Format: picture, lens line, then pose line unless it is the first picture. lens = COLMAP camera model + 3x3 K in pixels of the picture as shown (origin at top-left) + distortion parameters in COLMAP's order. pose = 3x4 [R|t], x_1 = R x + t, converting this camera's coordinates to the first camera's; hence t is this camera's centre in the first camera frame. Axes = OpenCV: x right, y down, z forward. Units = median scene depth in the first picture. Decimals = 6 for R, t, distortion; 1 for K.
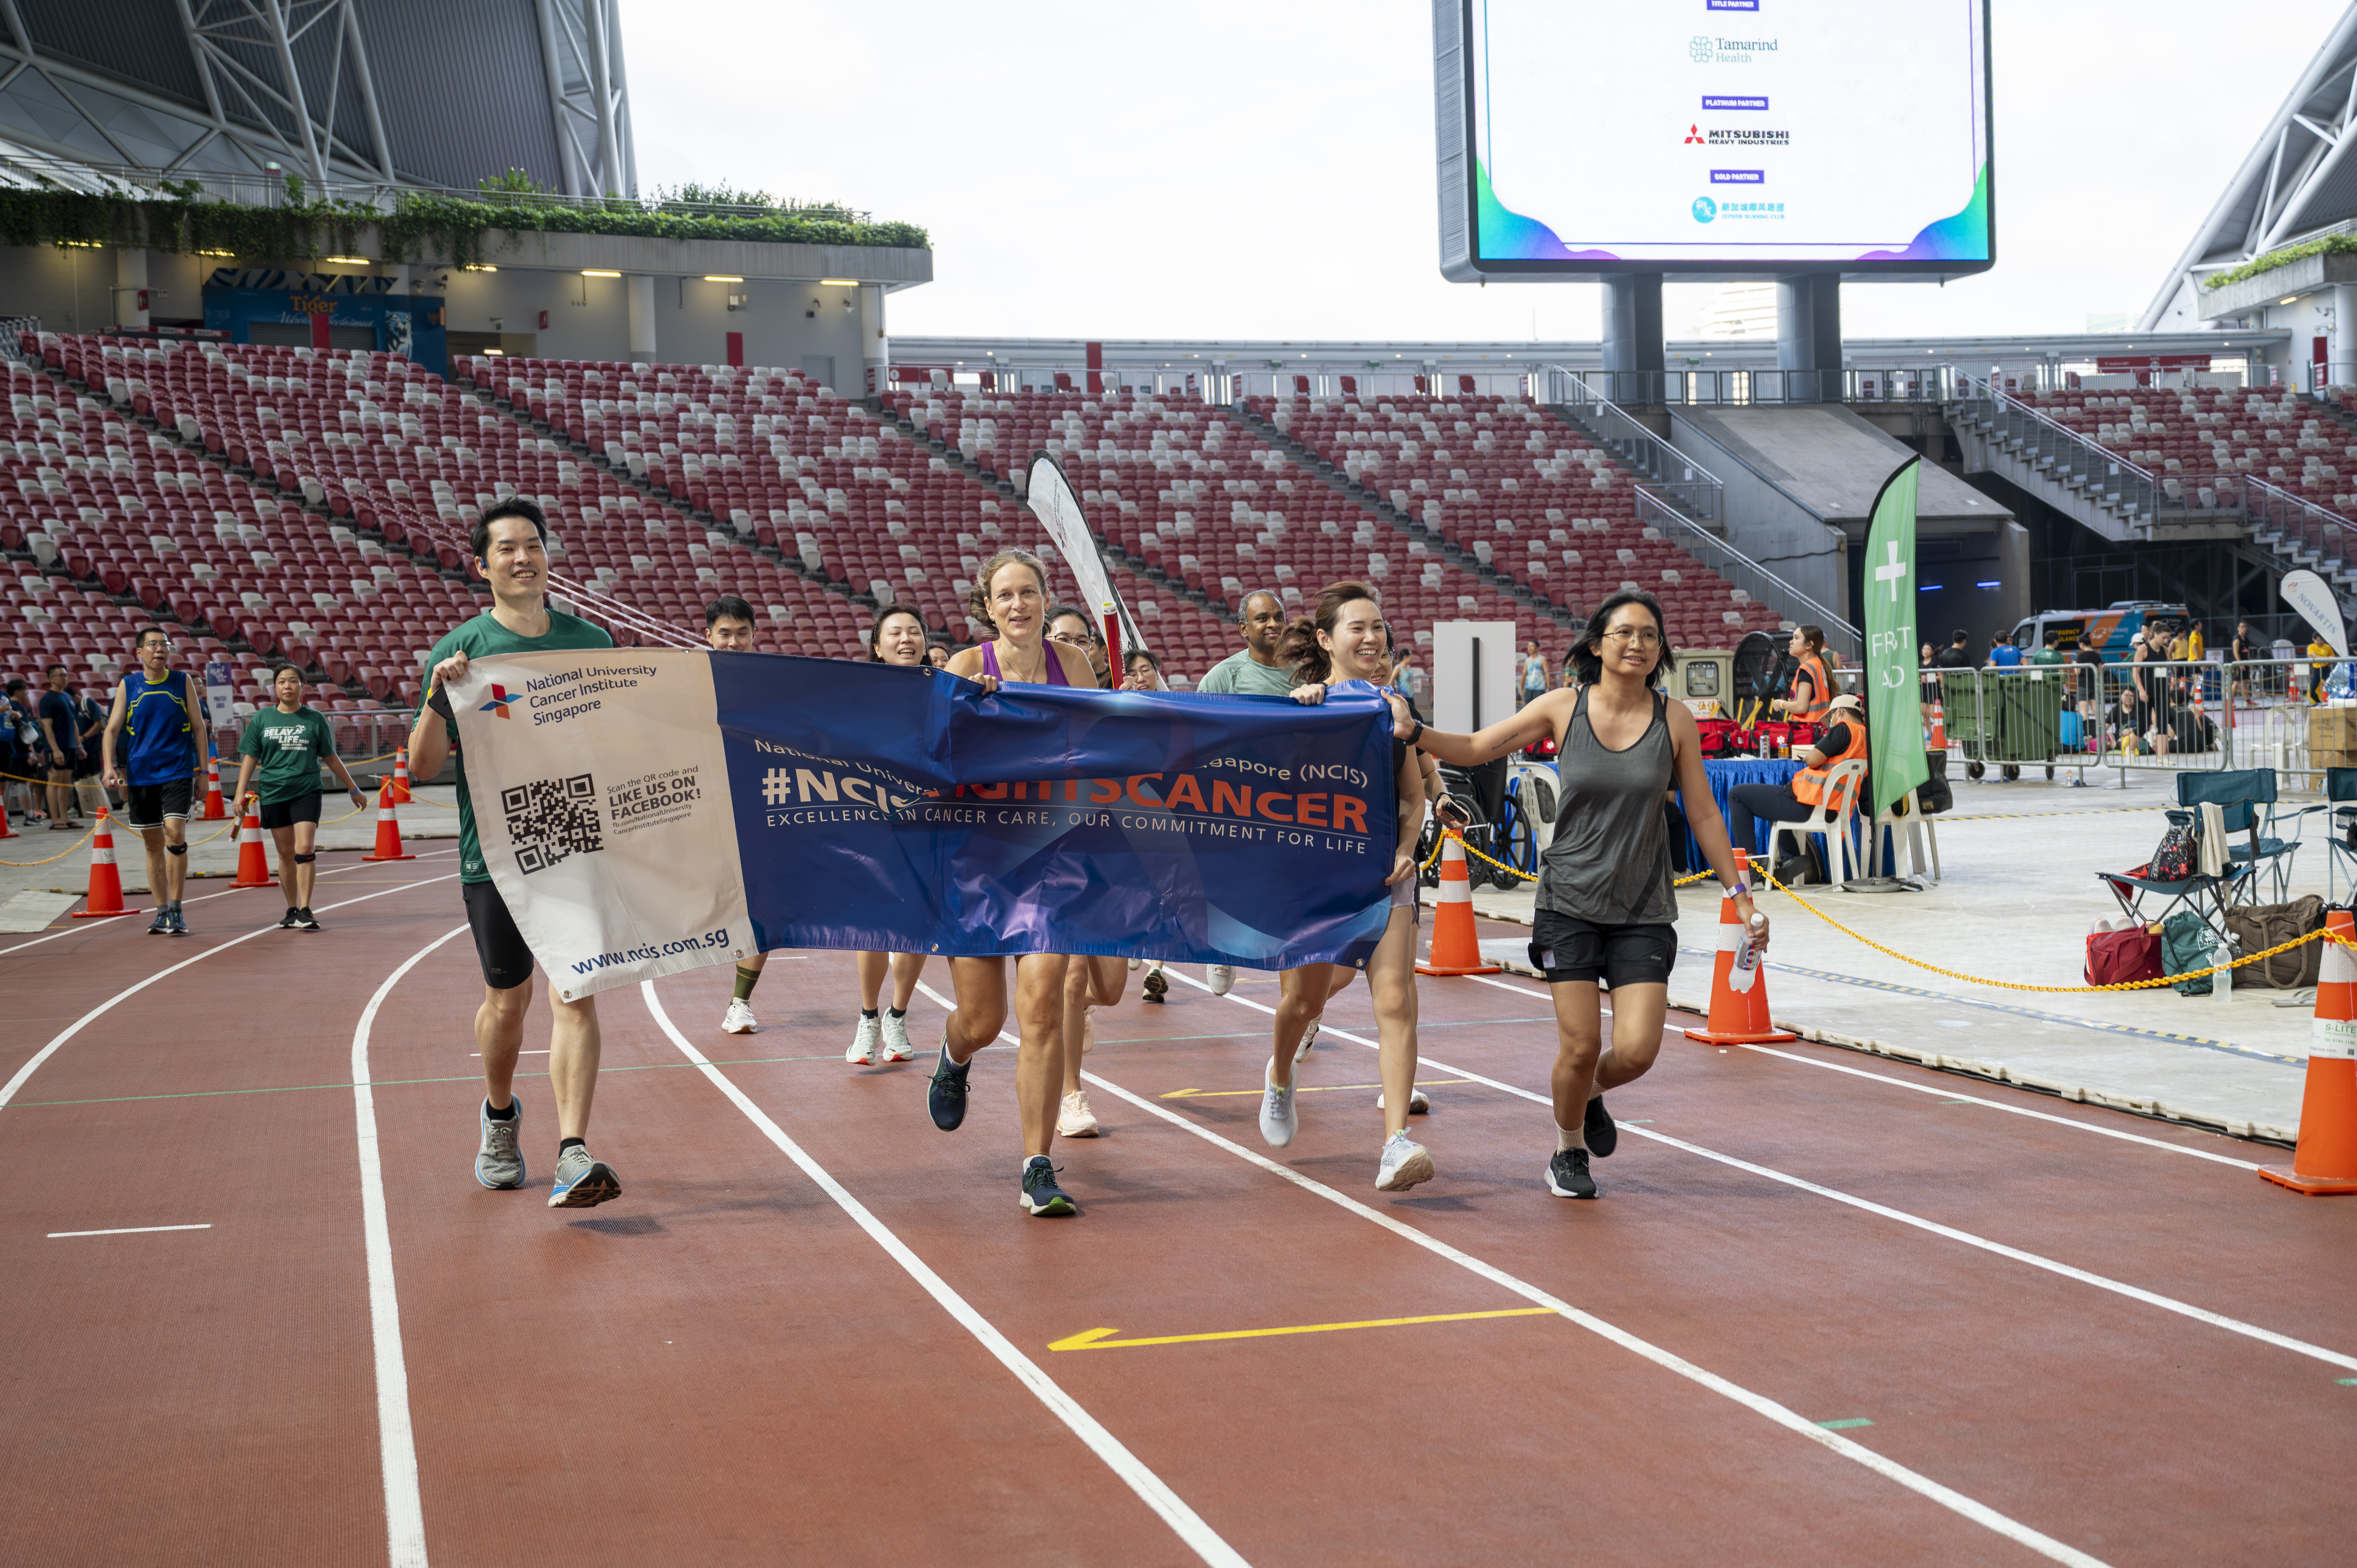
lens RADIAL K [[3265.1, 0, 1184.5], [0, 3265.1, 779.4], [0, 0, 1]] dist [0.007938, -0.051333]
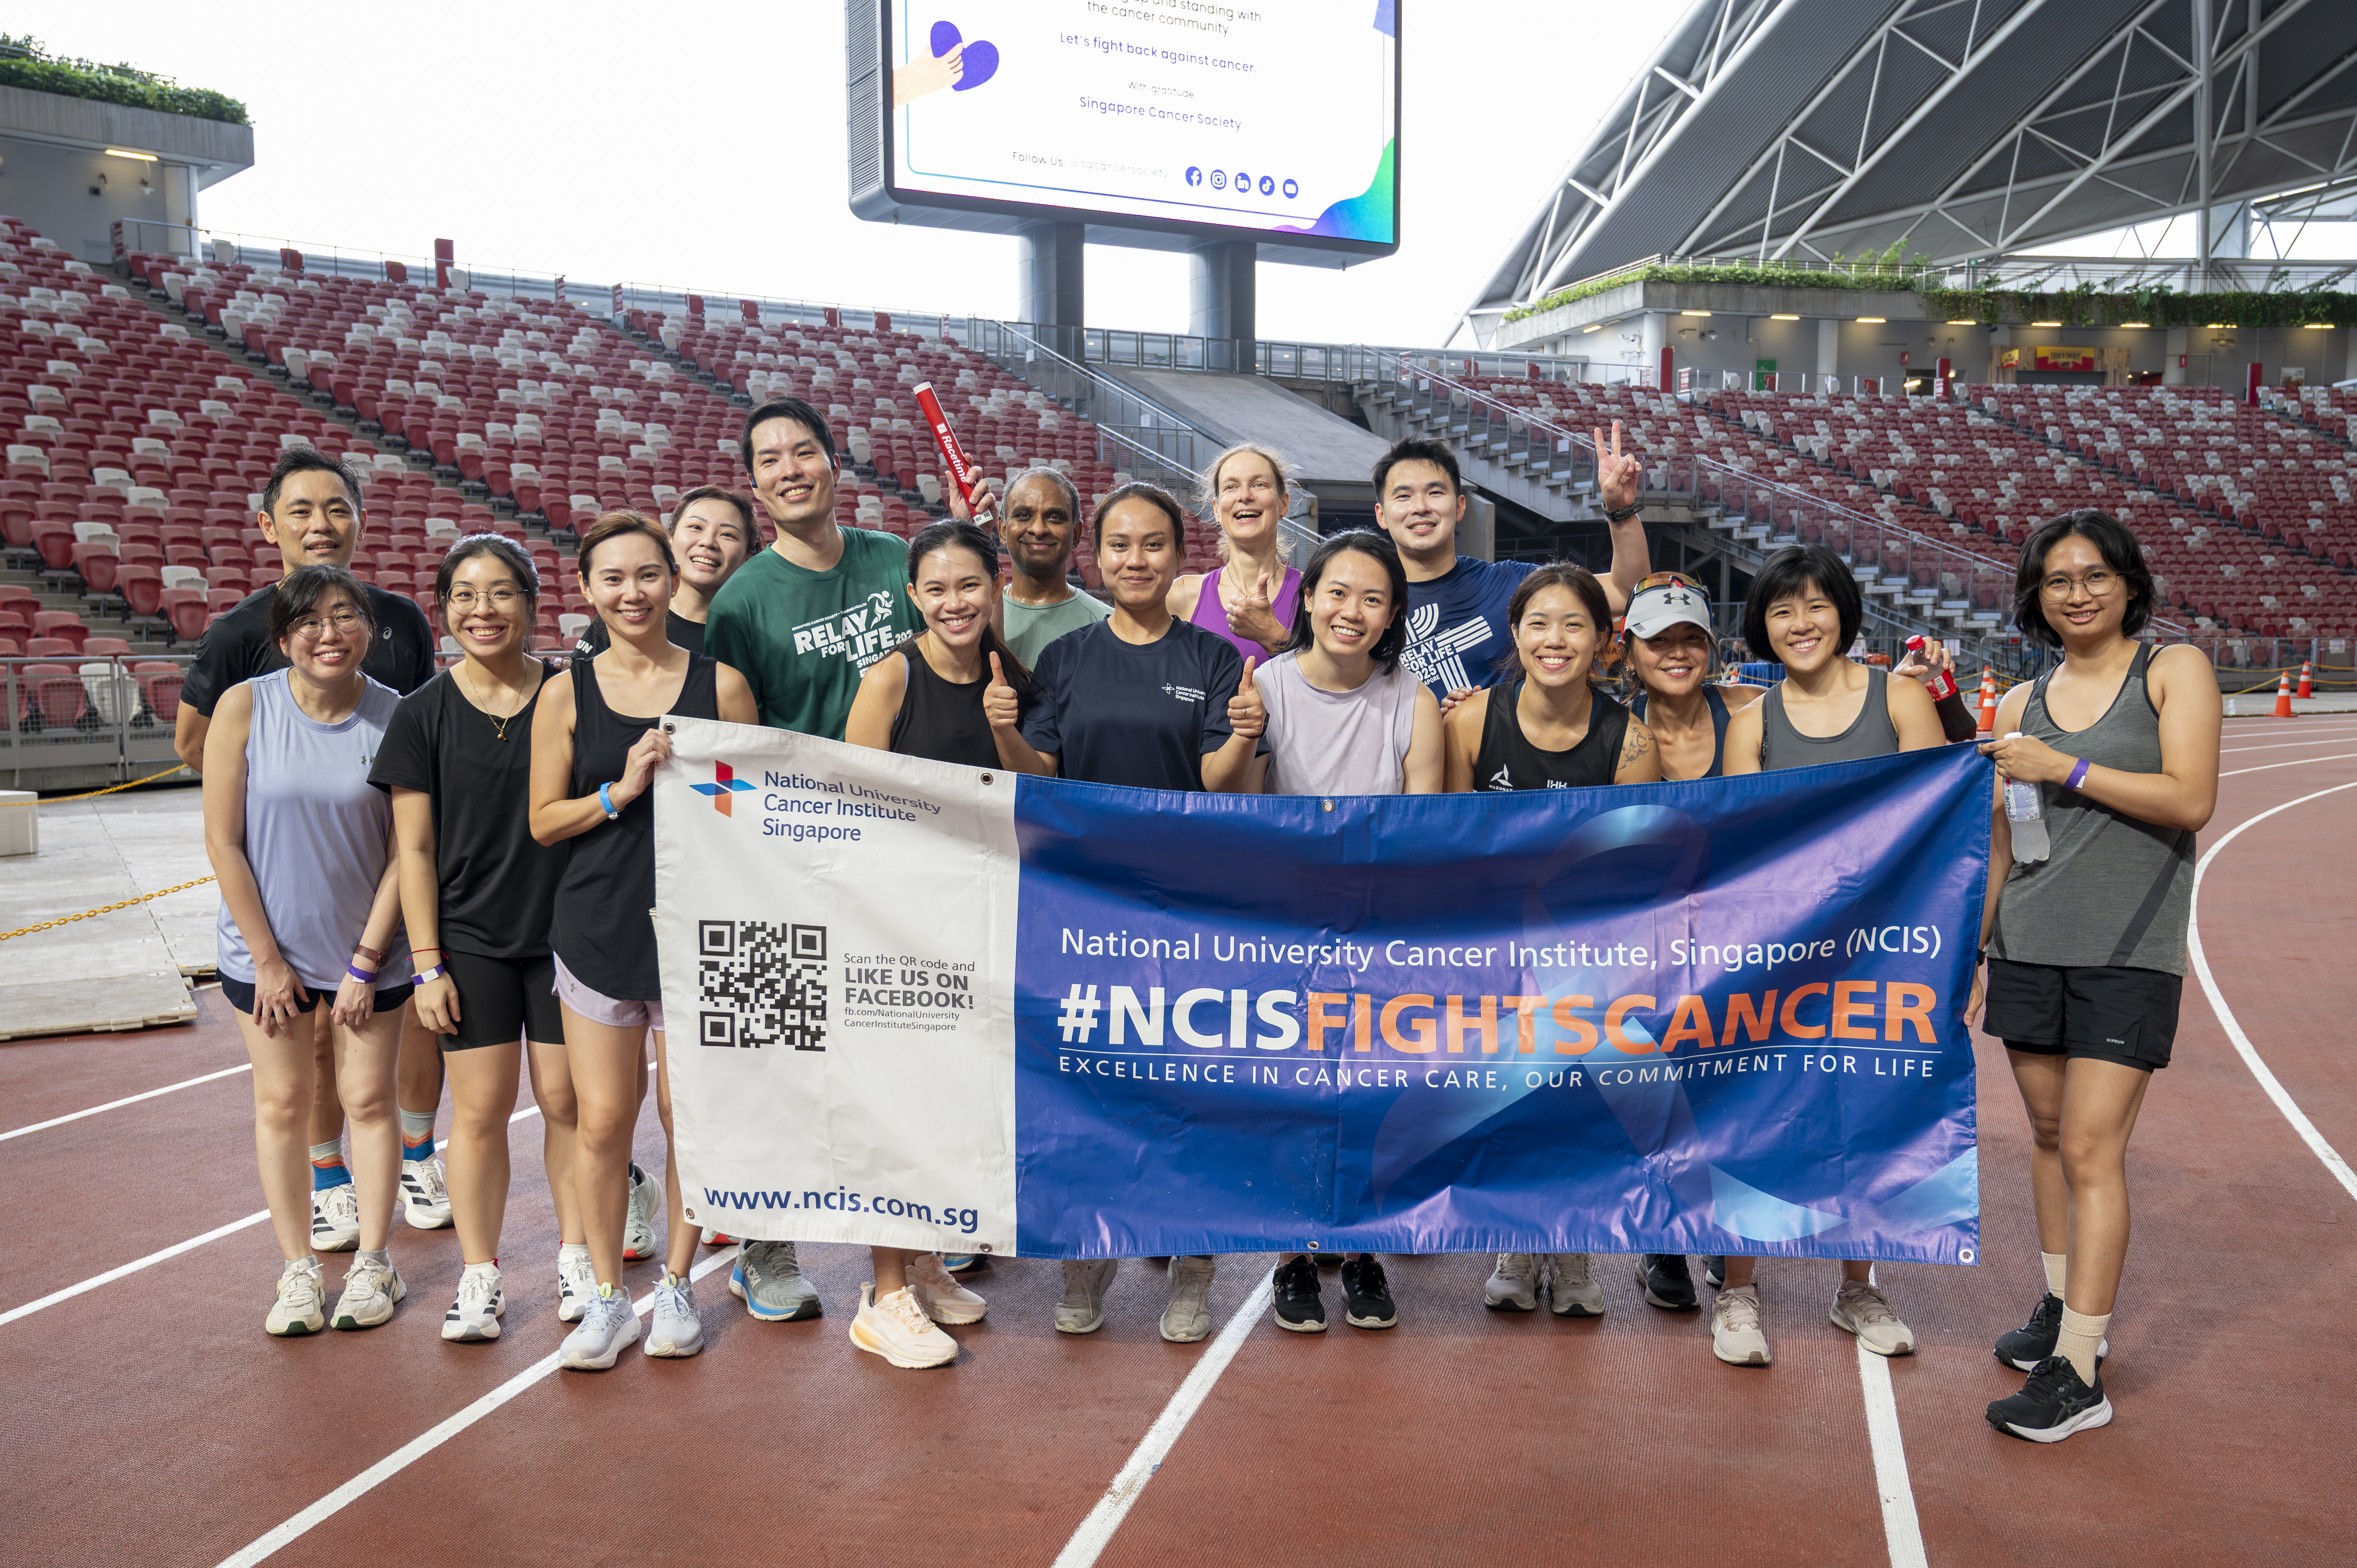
lens RADIAL K [[1945.2, 0, 1174.1], [0, 1945.2, 849.1], [0, 0, 1]] dist [-0.004824, 0.007646]
pose [[0.962785, -0.001889, 0.270262, 0.020272], [-0.018382, 0.997202, 0.072454, -0.016738], [-0.269642, -0.074726, 0.960057, 0.497416]]
